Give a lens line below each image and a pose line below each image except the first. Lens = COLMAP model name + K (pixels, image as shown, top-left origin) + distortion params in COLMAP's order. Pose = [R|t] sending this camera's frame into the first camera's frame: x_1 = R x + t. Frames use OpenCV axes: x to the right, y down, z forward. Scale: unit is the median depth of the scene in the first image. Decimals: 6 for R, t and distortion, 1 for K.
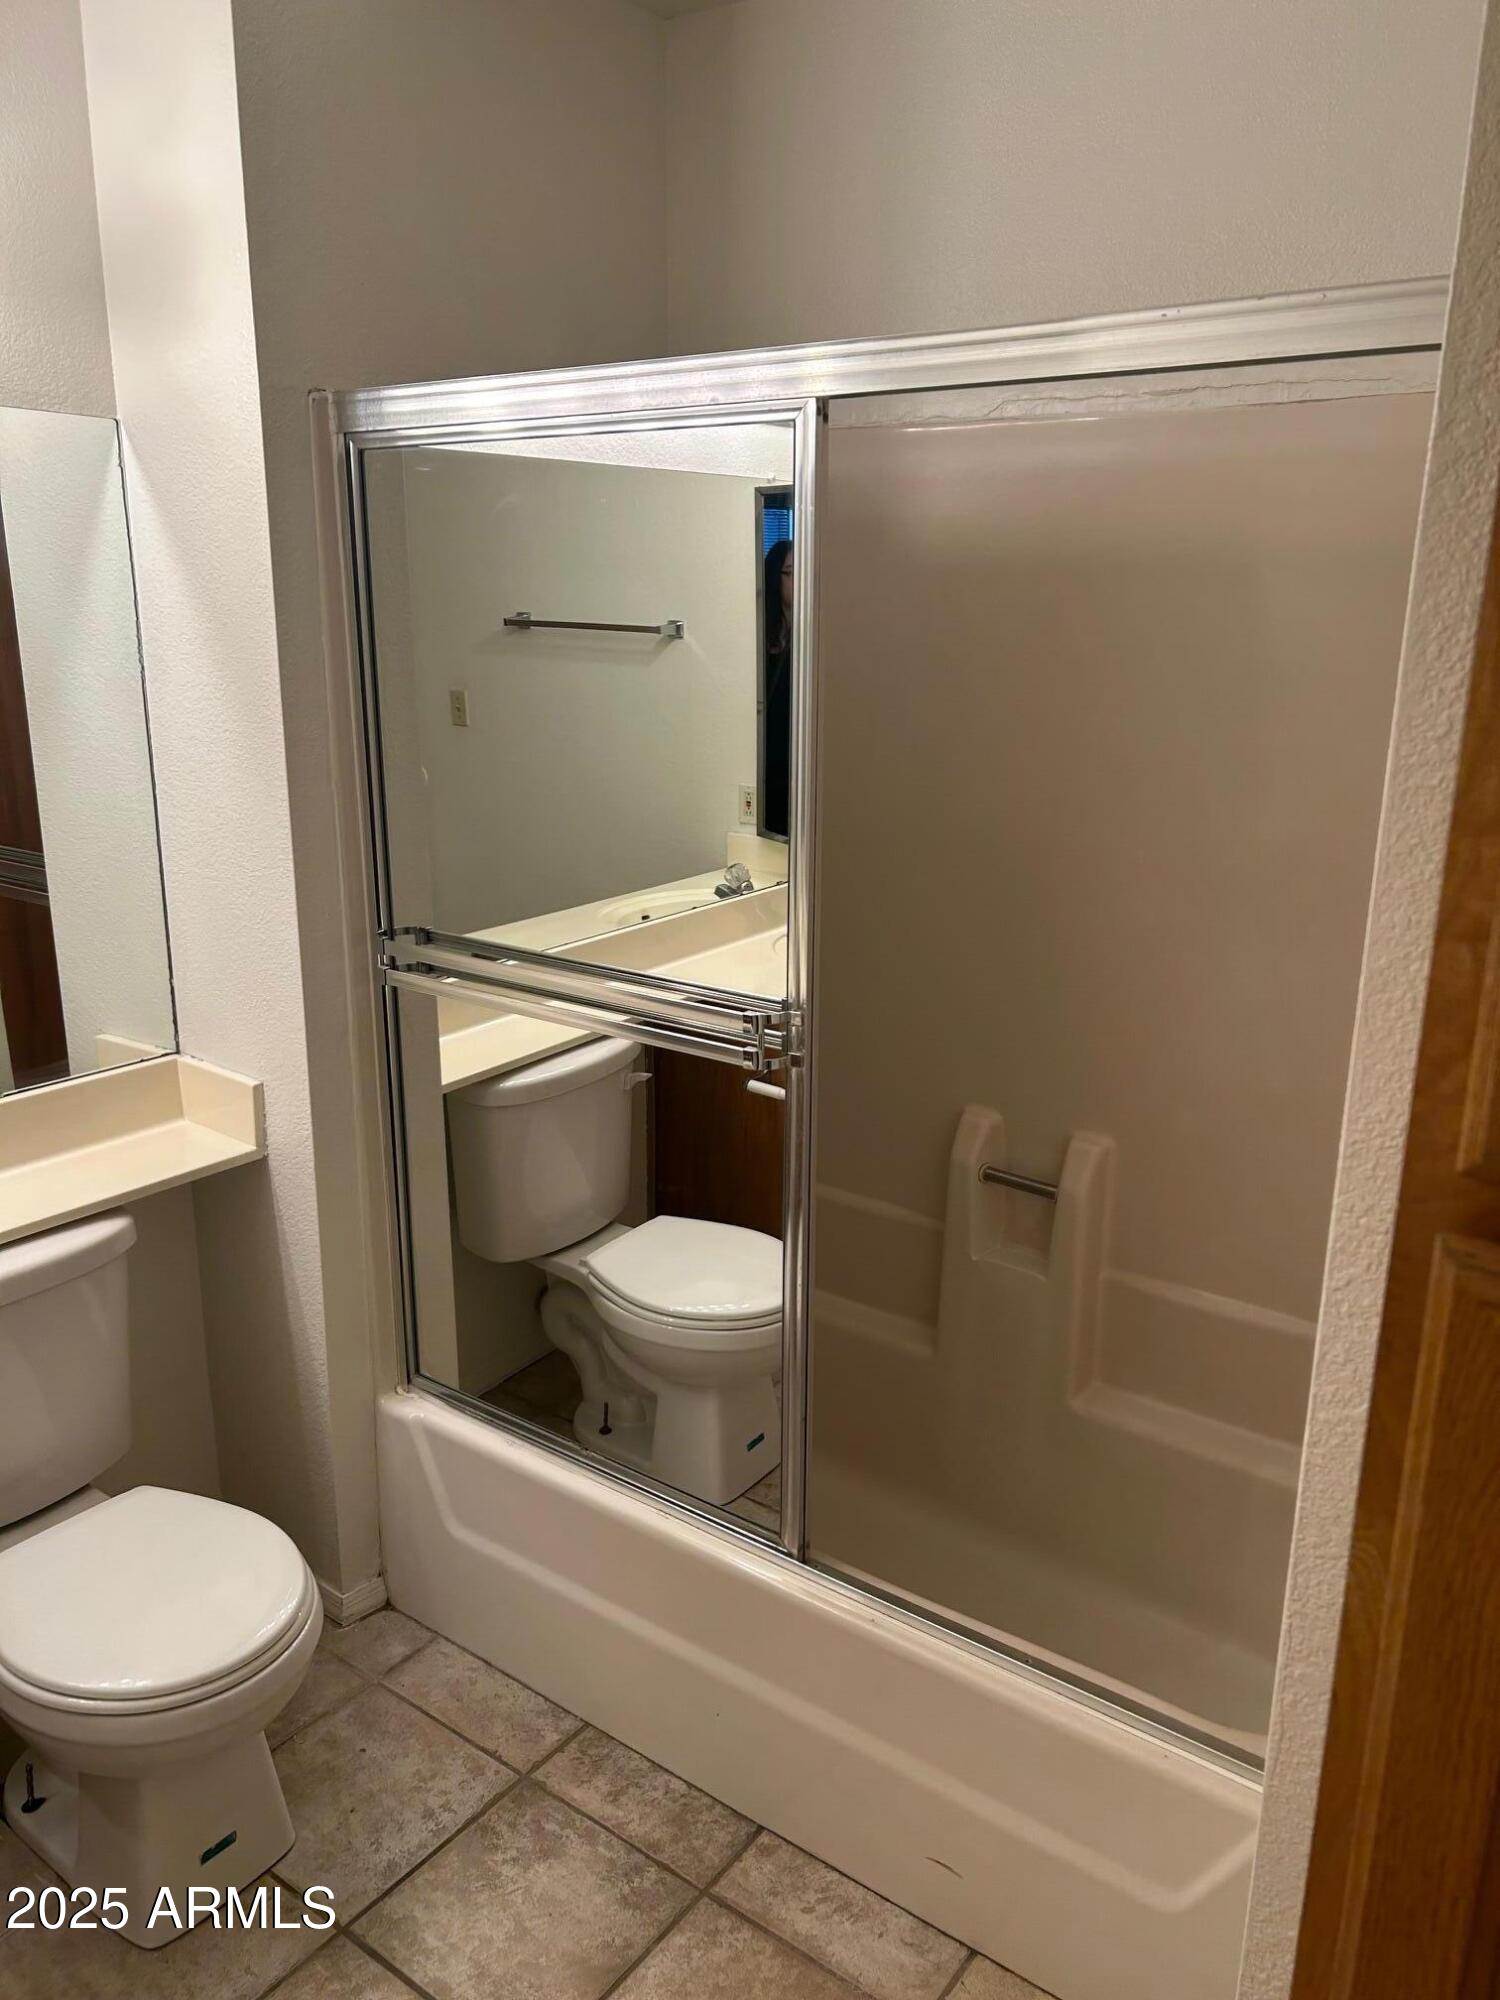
lens RADIAL K [[1504.8, 0, 738.9], [0, 1504.8, 1006.8], [0, 0, 1]] dist [0.057729, -0.073681]
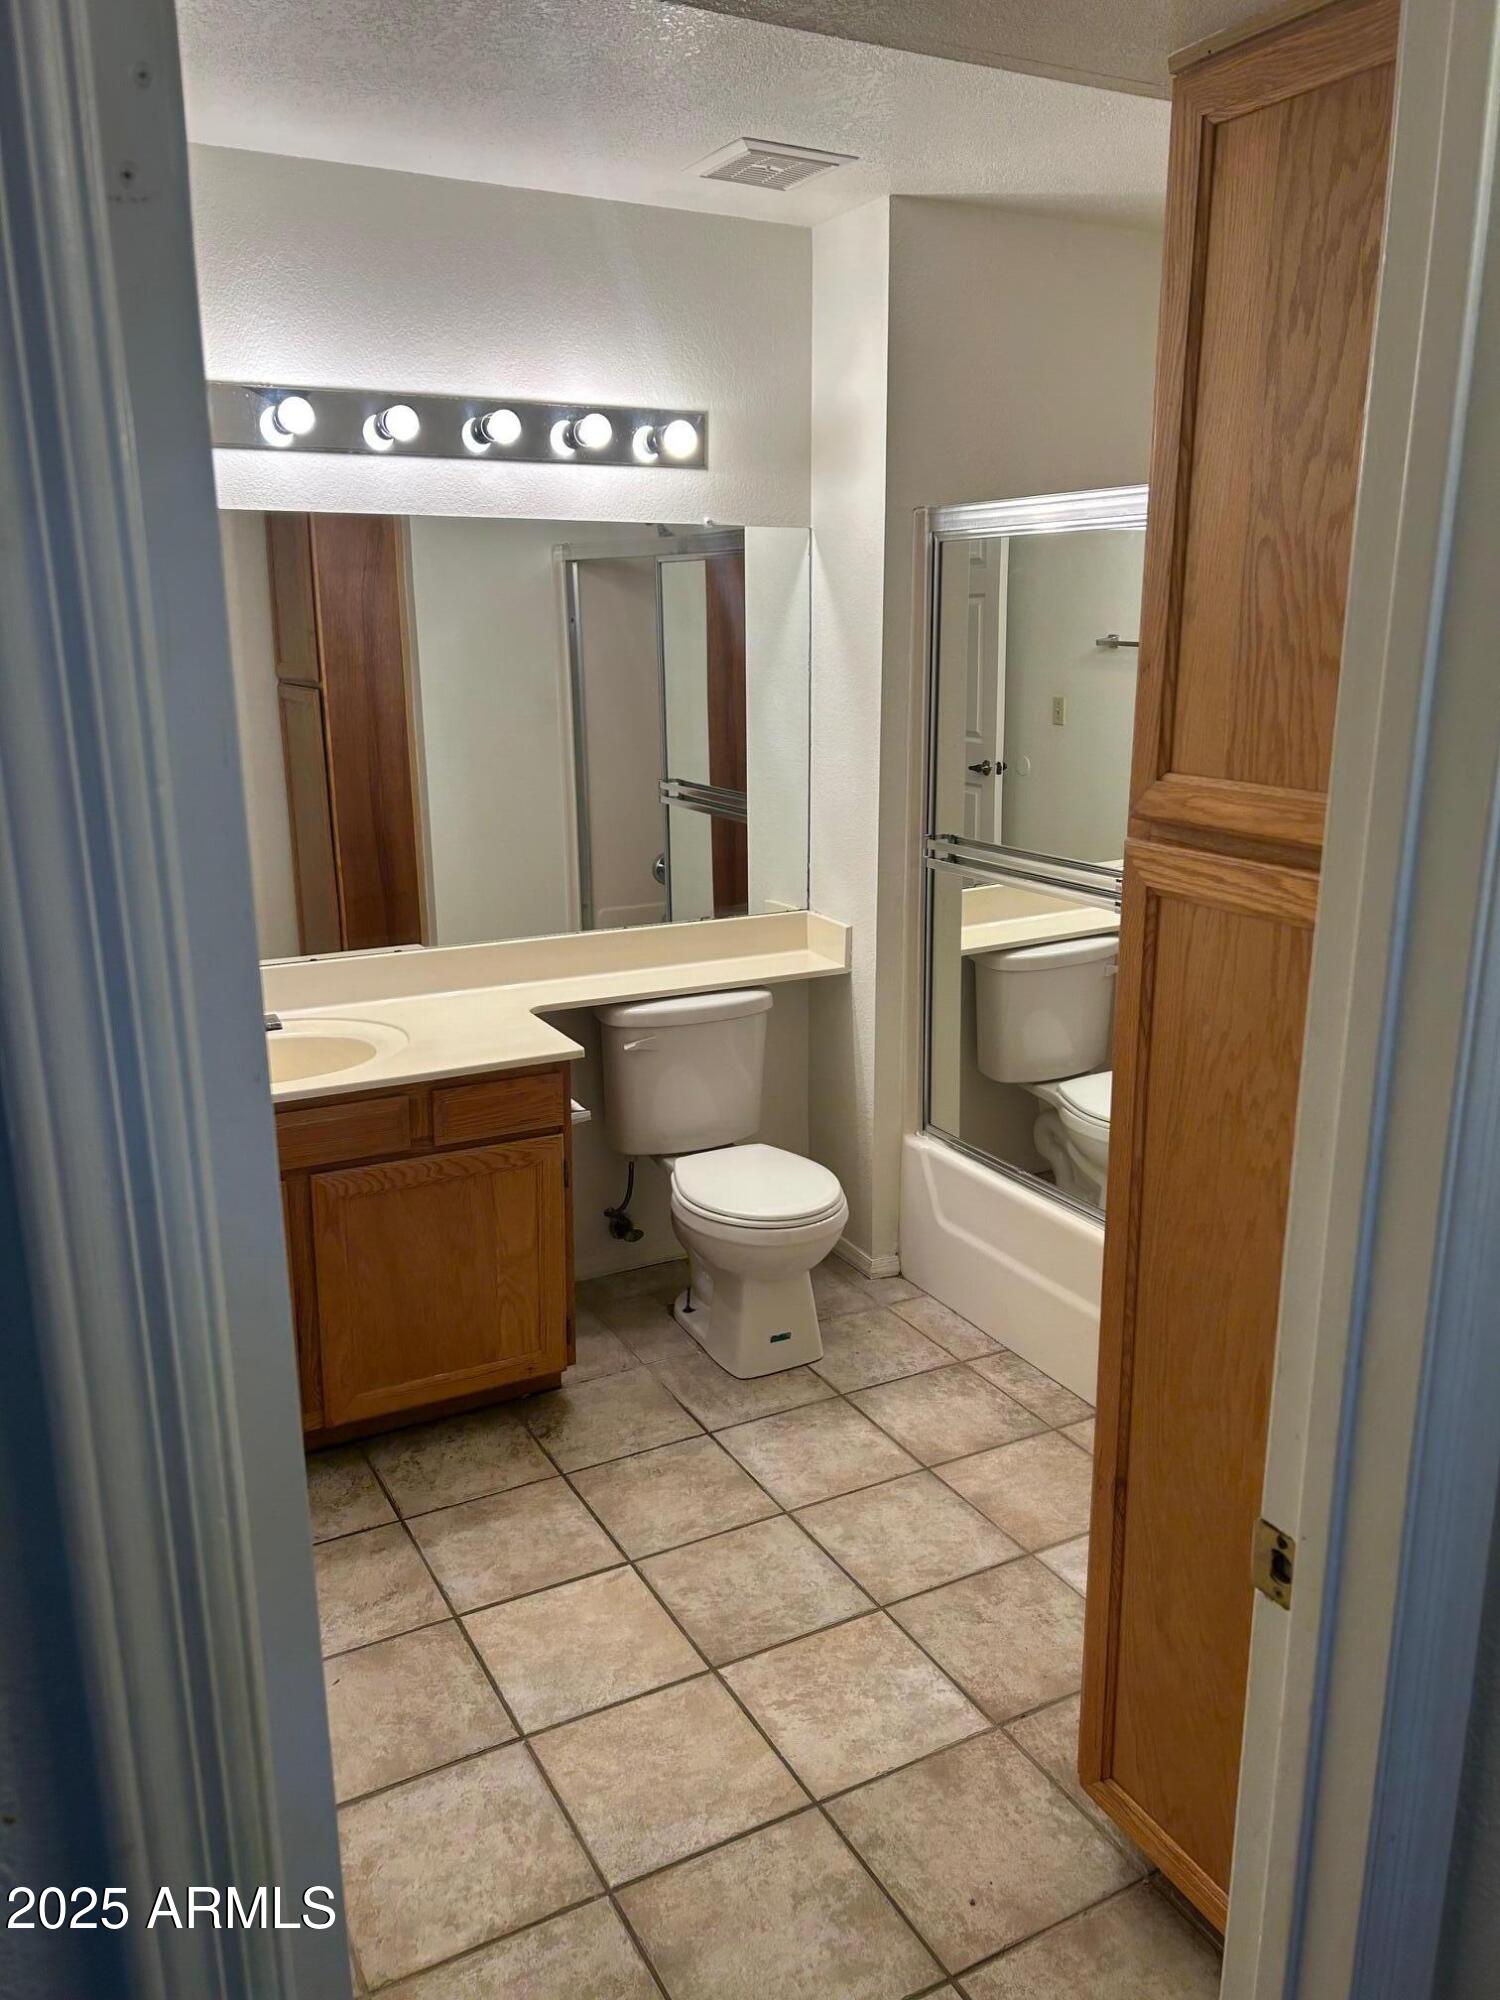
lens RADIAL K [[1504.8, 0, 738.9], [0, 1504.8, 1006.8], [0, 0, 1]] dist [0.057729, -0.073681]
pose [[0.904112, 0.092358, -0.417195, 0.267507], [-0.098032, 0.995152, 0.007859, 0.138799], [0.415899, 0.033793, 0.908783, -0.540337]]
